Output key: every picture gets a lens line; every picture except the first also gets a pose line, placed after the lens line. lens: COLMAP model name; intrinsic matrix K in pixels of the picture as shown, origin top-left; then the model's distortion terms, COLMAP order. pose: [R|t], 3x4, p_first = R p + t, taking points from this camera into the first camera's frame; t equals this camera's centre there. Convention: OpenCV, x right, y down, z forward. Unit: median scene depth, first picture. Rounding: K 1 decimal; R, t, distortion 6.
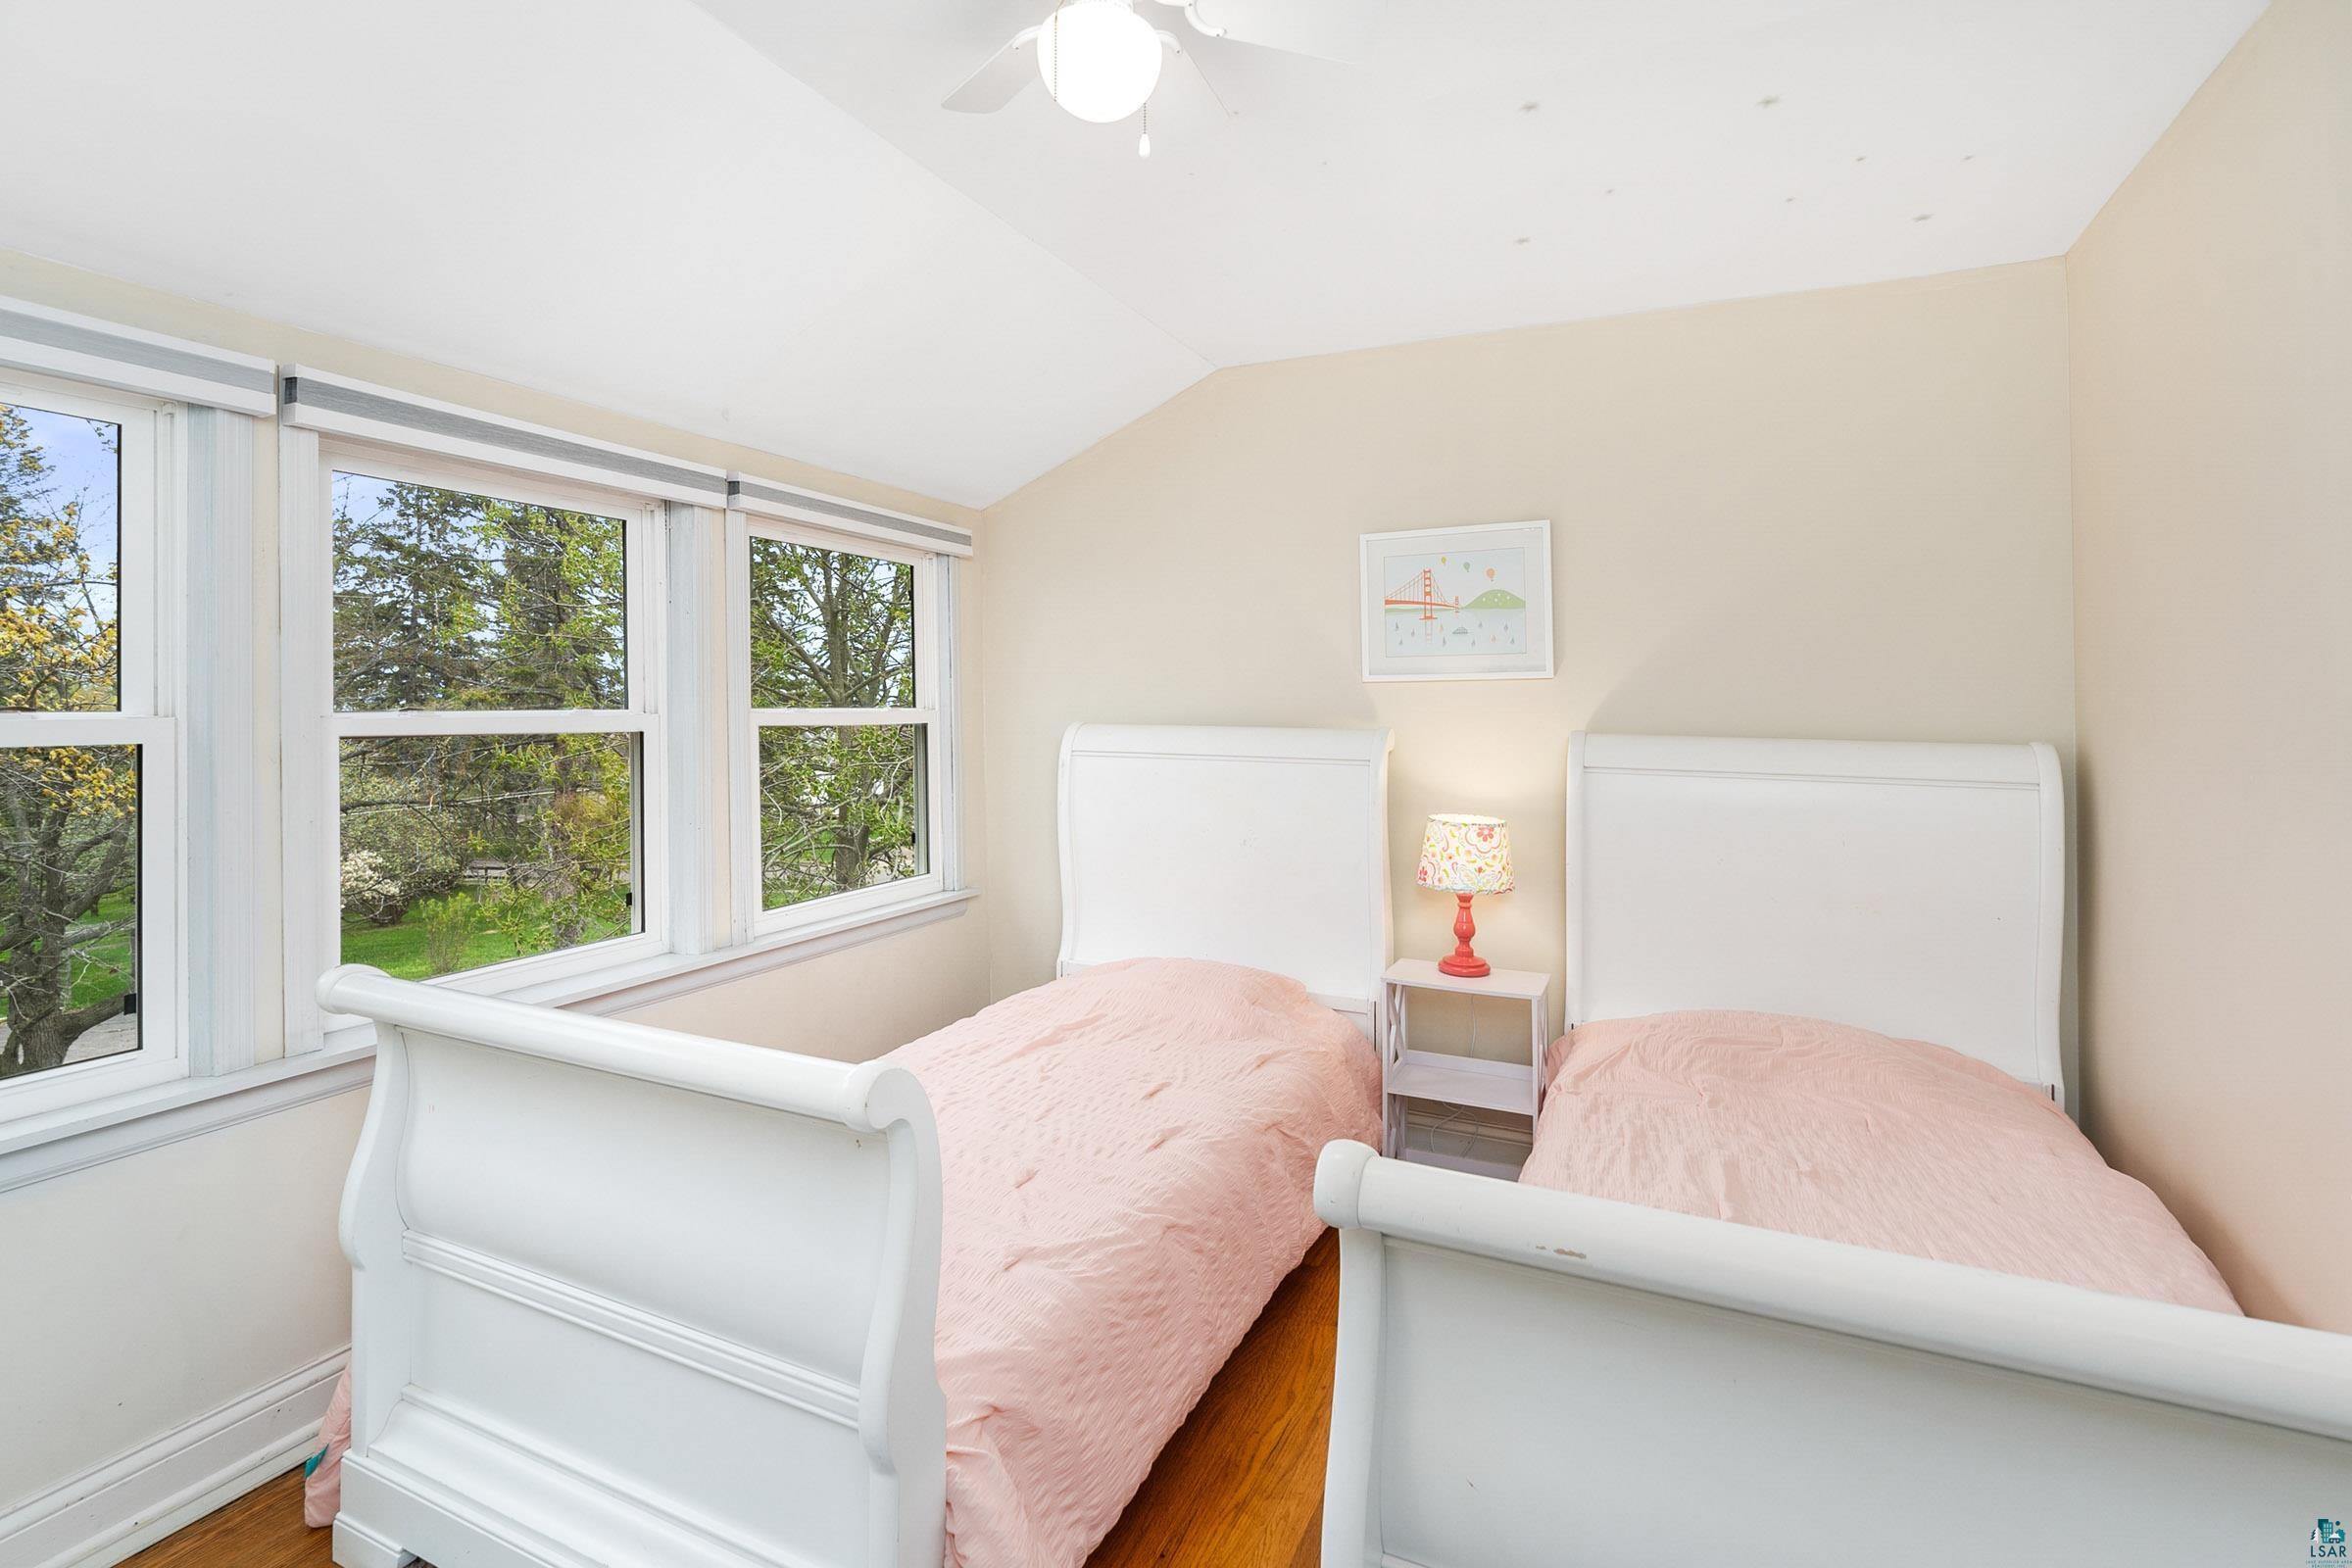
lens RADIAL K [[1101.1, 0, 1174.5], [0, 1101.1, 647.6], [0, 0, 1]] dist [-0.024541, 0.000414]
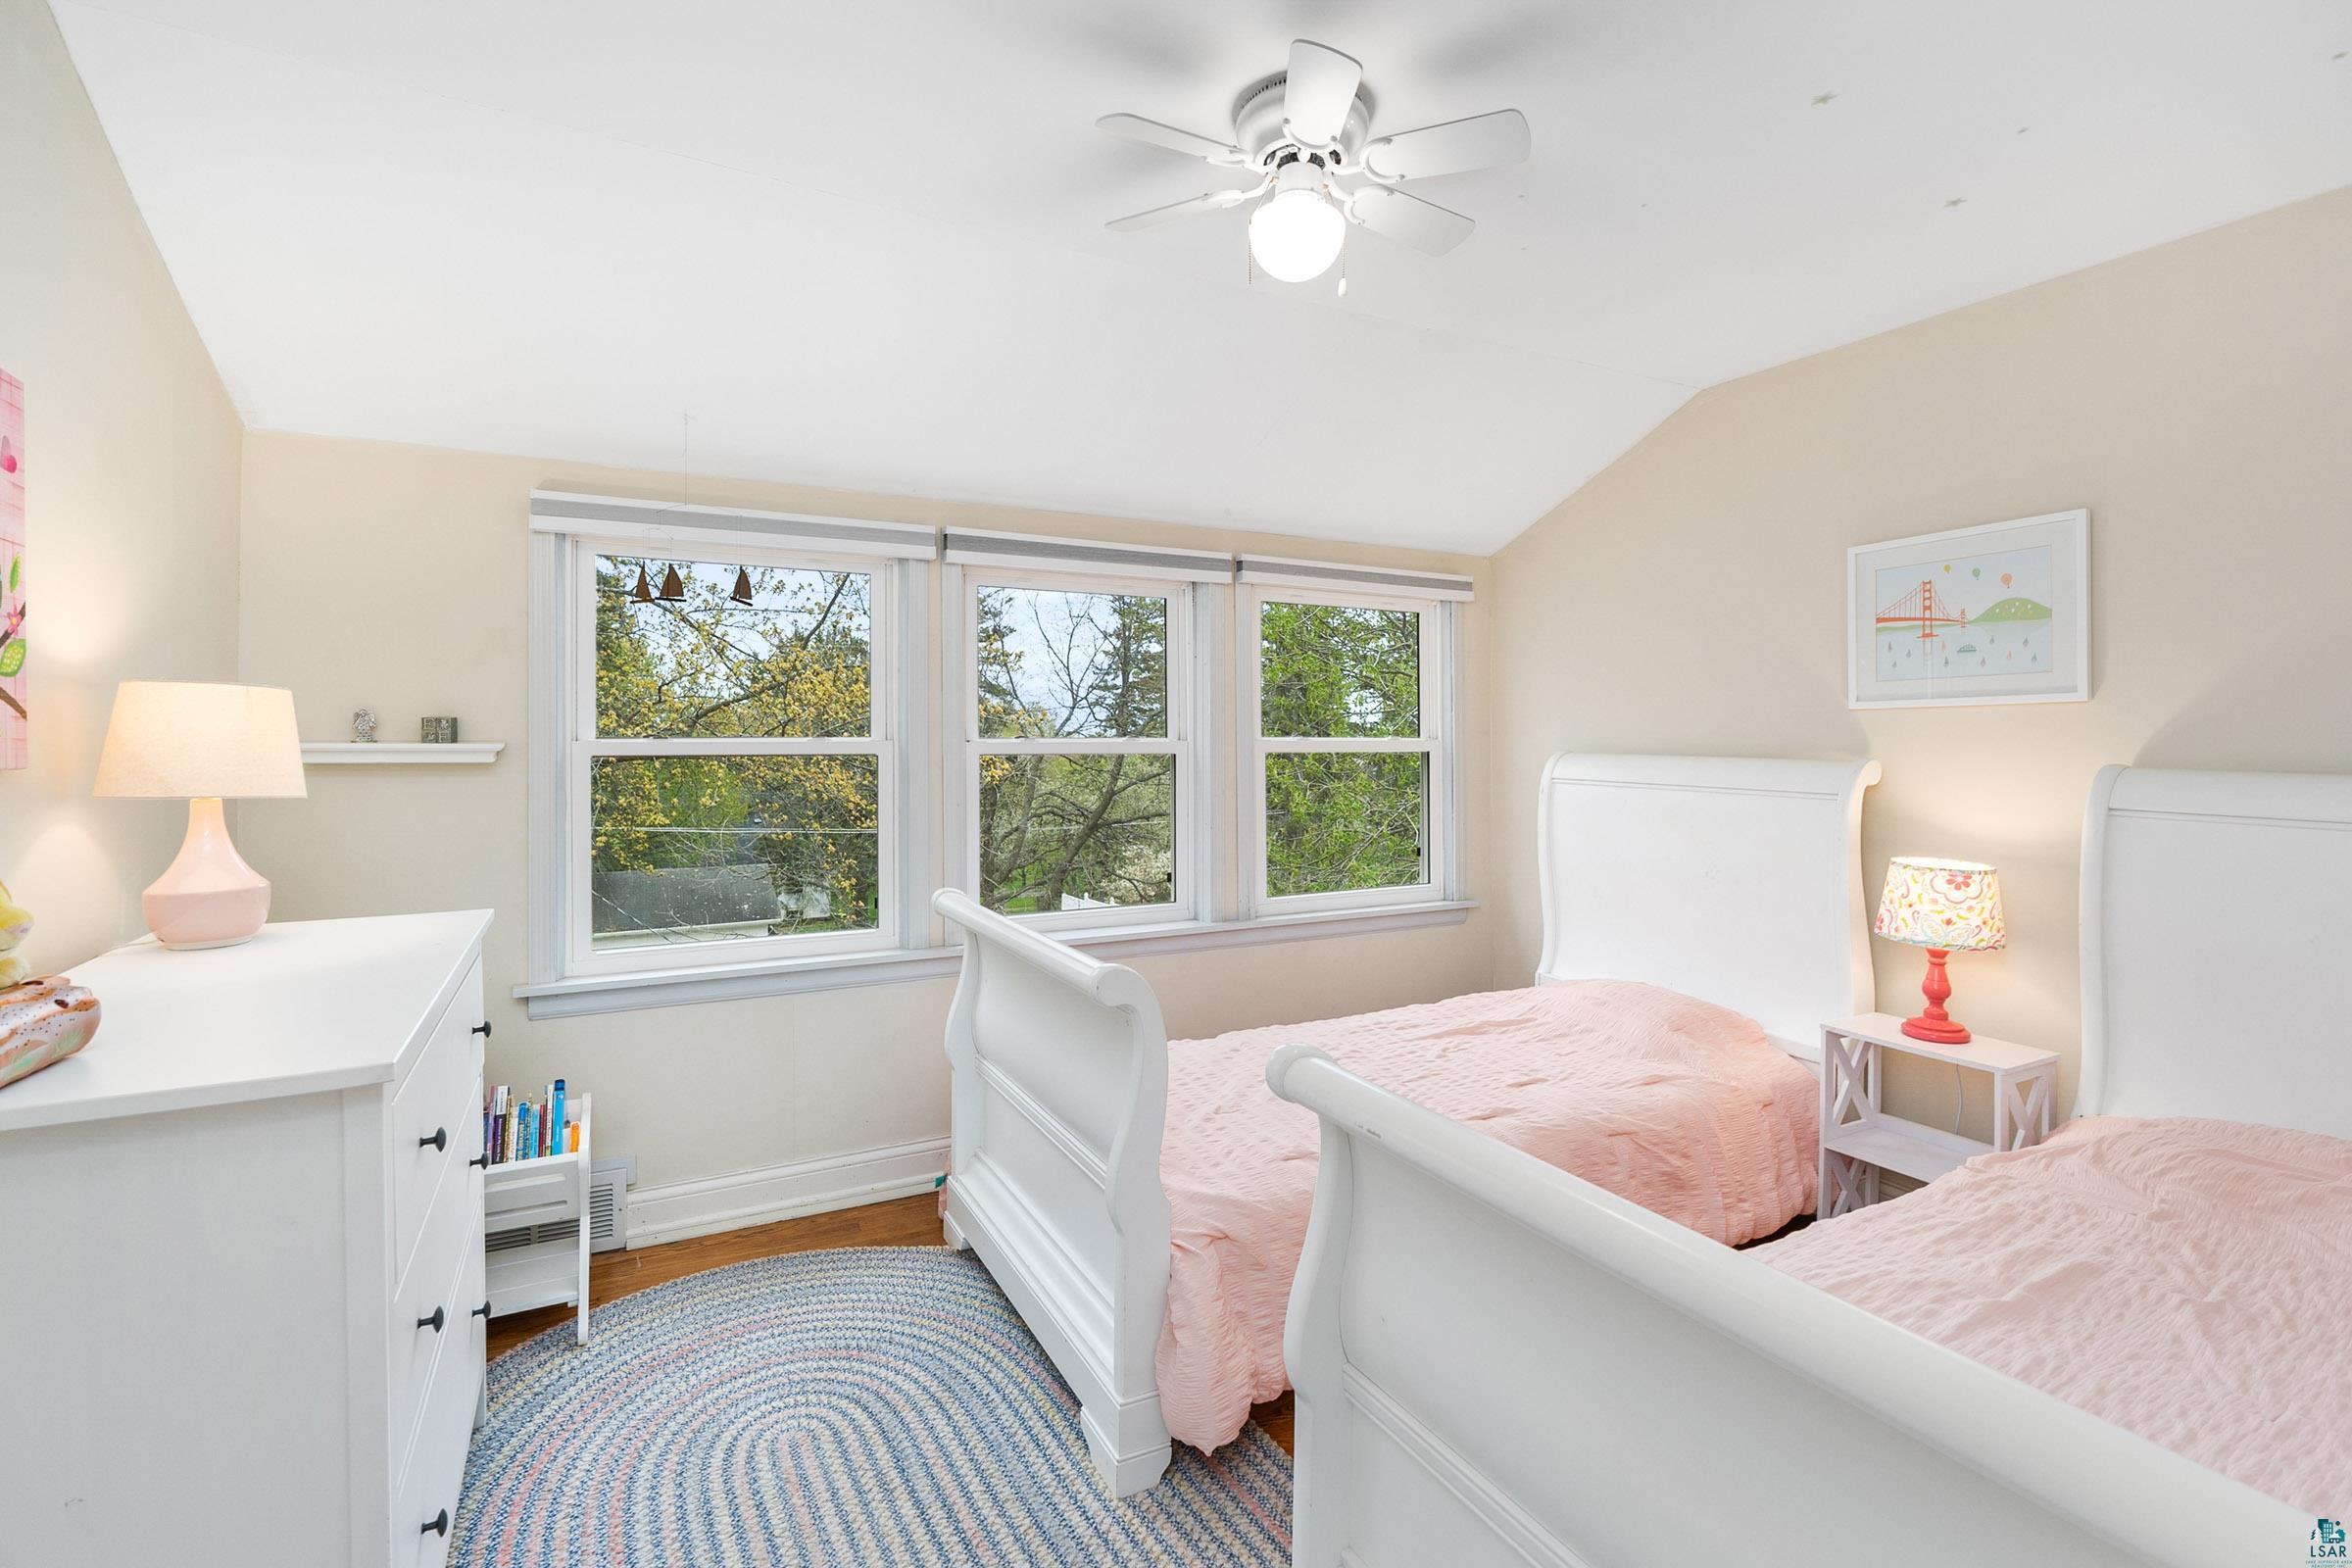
lens RADIAL K [[1097.1, 0, 1176.3], [0, 1097.1, 703.7], [0, 0, 1]] dist [-0.008200, 0.002305]
pose [[0.787291, -0.017663, -0.616329, 0.328986], [0.030860, 0.999466, 0.010777, -0.000610], [0.615809, -0.027505, 0.787415, -0.065060]]
